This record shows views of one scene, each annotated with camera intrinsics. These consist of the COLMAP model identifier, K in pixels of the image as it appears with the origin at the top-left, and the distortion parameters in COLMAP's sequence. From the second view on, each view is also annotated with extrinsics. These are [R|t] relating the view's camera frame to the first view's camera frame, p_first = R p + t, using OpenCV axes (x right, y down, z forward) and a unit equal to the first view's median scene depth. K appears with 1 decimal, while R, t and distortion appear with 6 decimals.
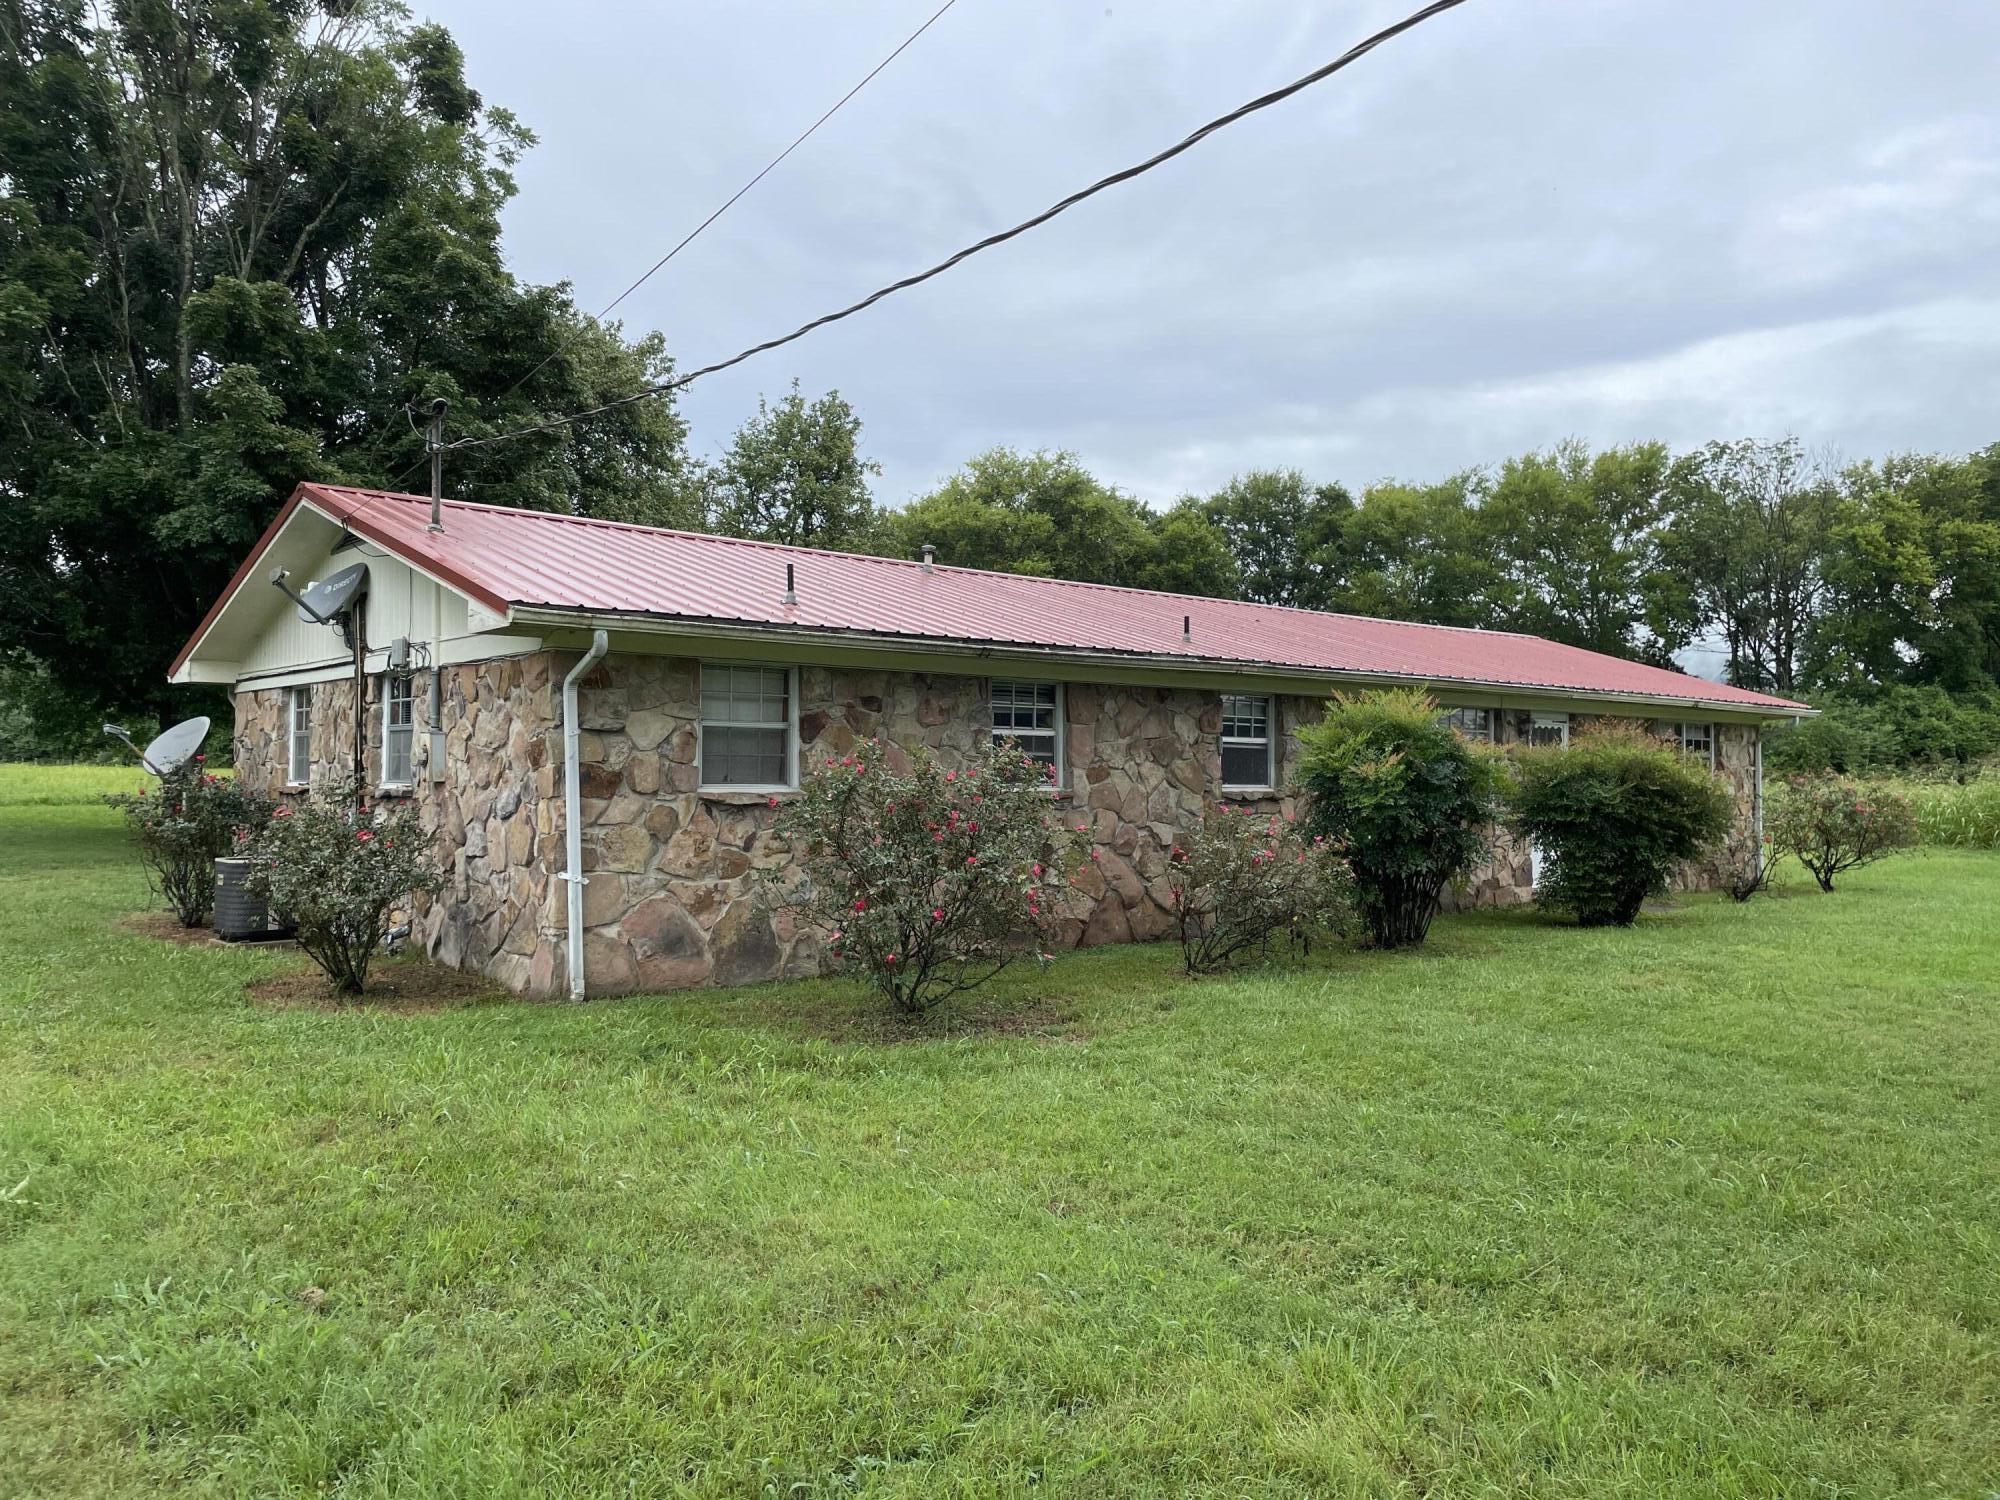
lens RADIAL K [[1509.2, 0, 1000.0], [0, 1509.2, 750.0], [0, 0, 1]] dist [0.000101, -0.001112]
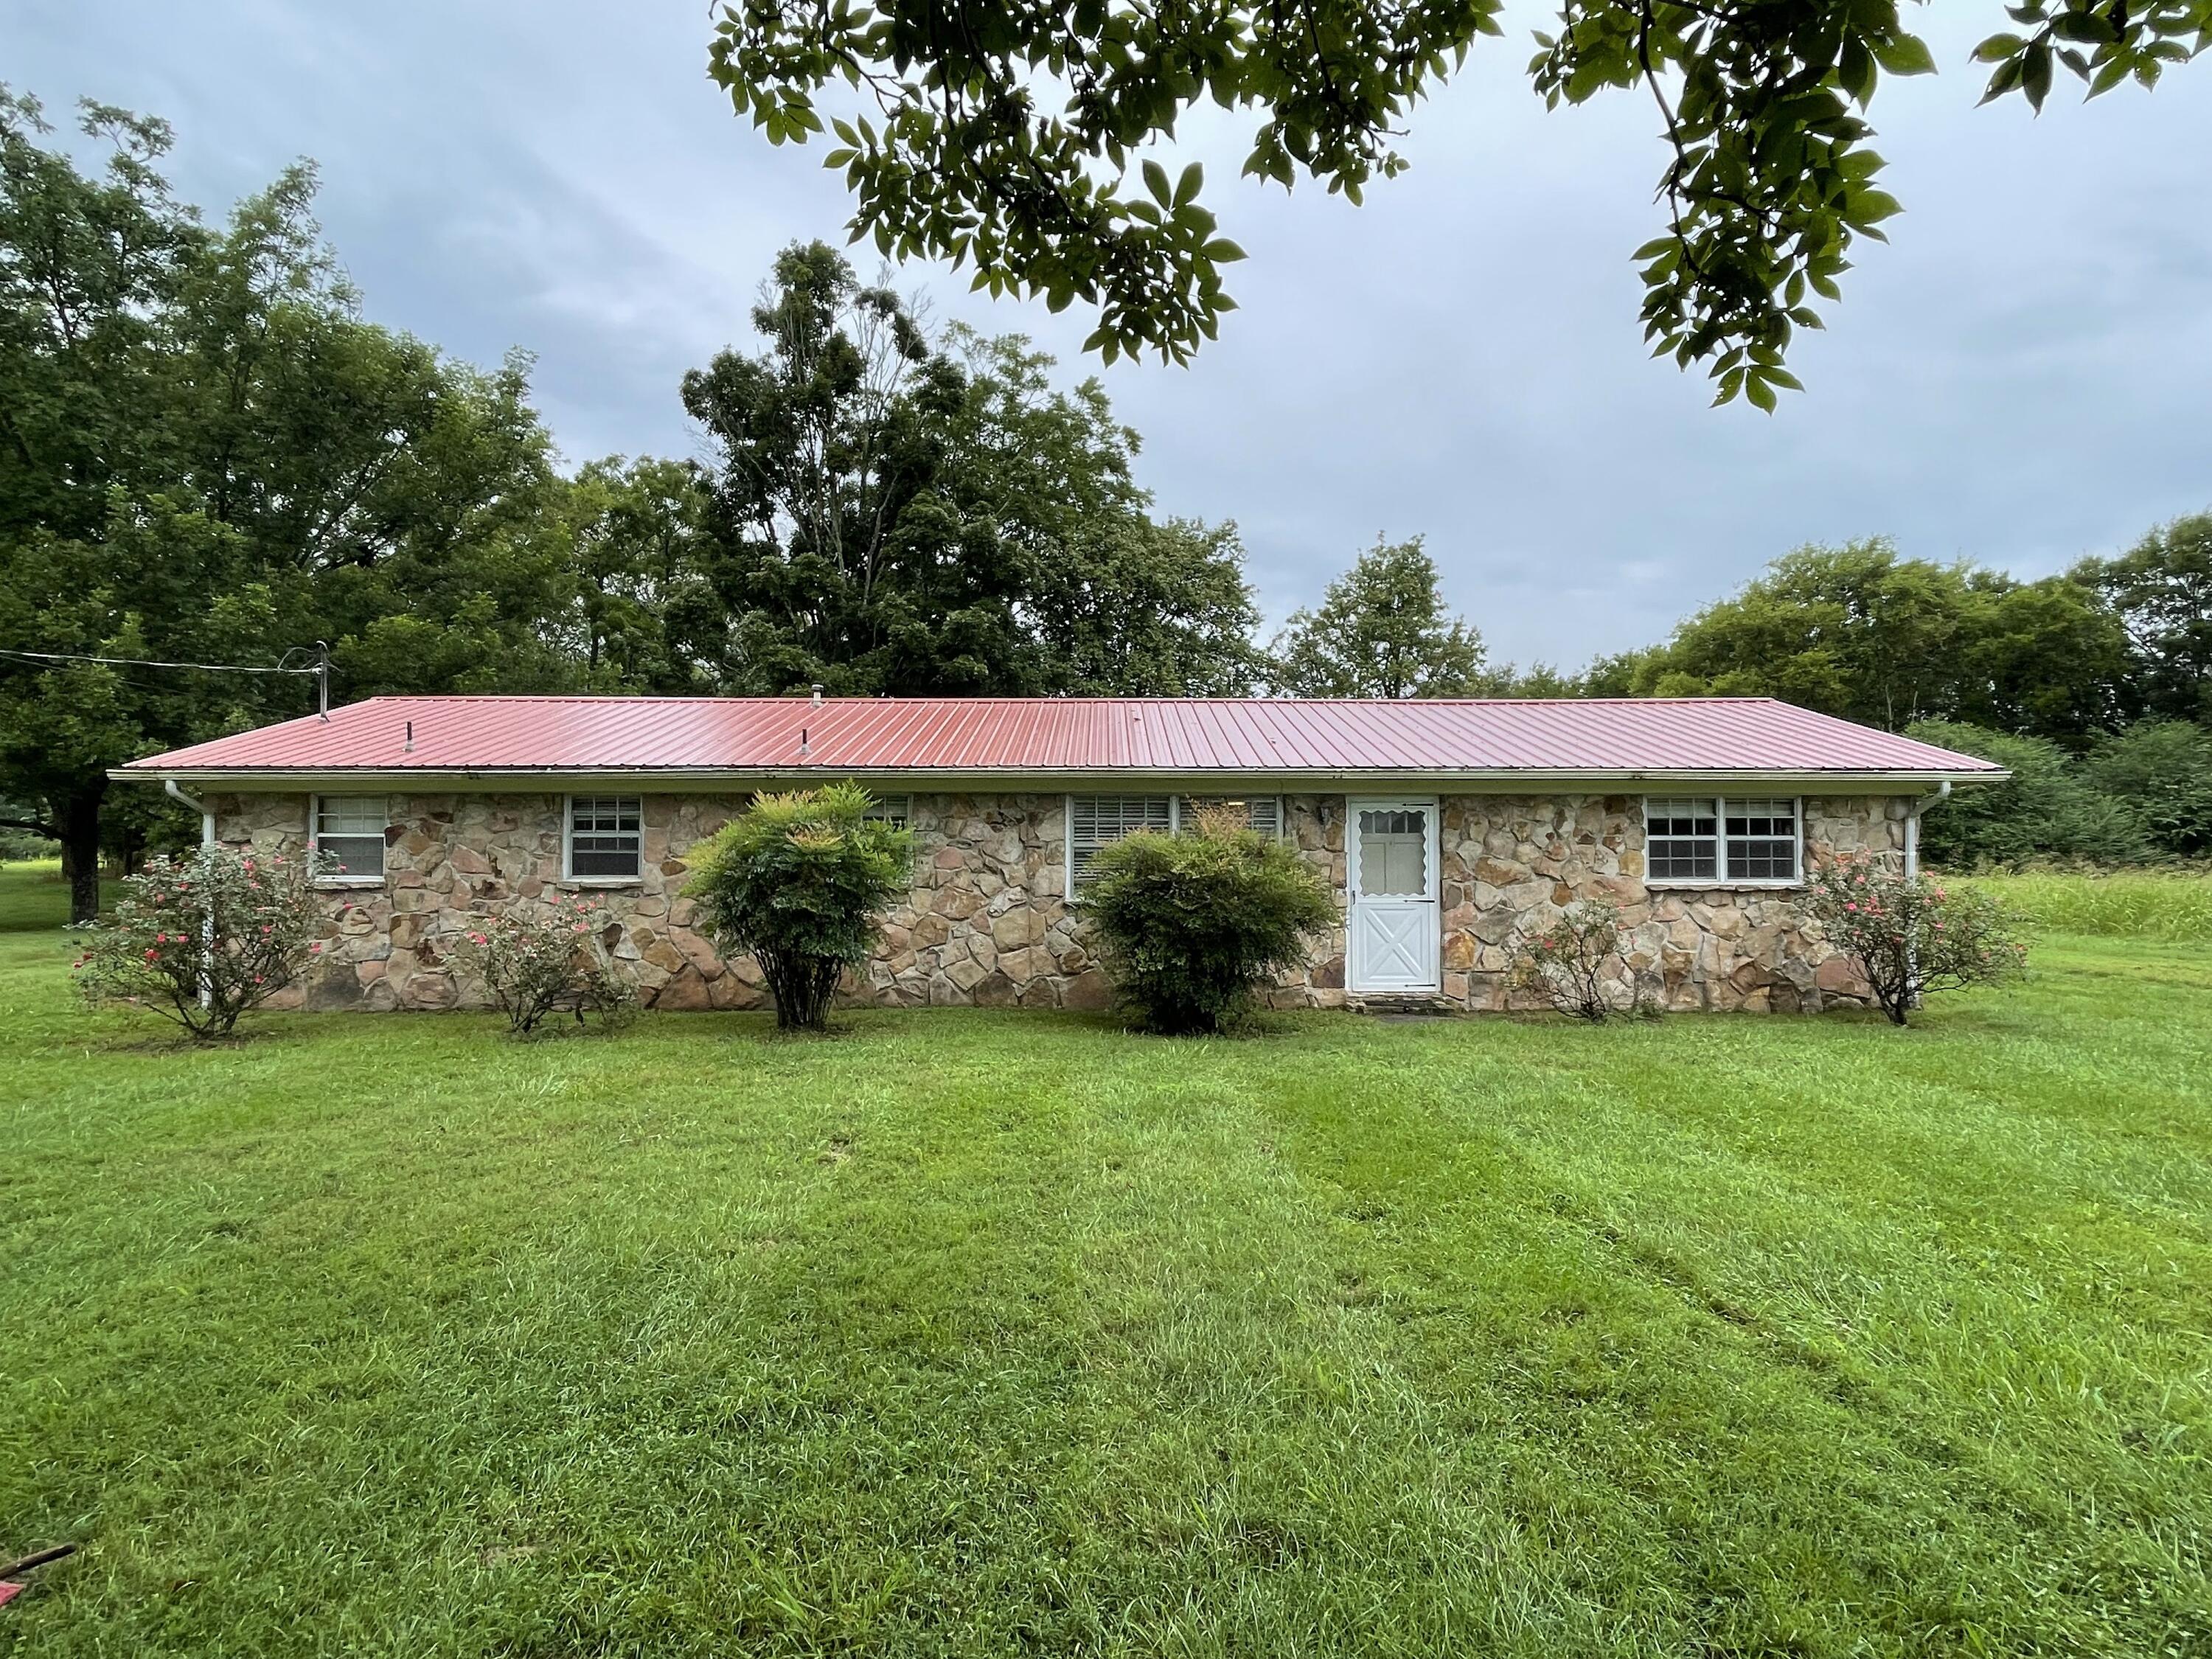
lens RADIAL K [[1168.1, 0, 1106.0], [0, 1168.1, 829.5], [0, 0, 1]] dist [0.000675, 0.000247]
pose [[0.743104, -0.025097, -0.668705, 1.058064], [0.015035, 0.999670, -0.020811, 0.011340], [0.669007, 0.005411, 0.743236, 0.598454]]
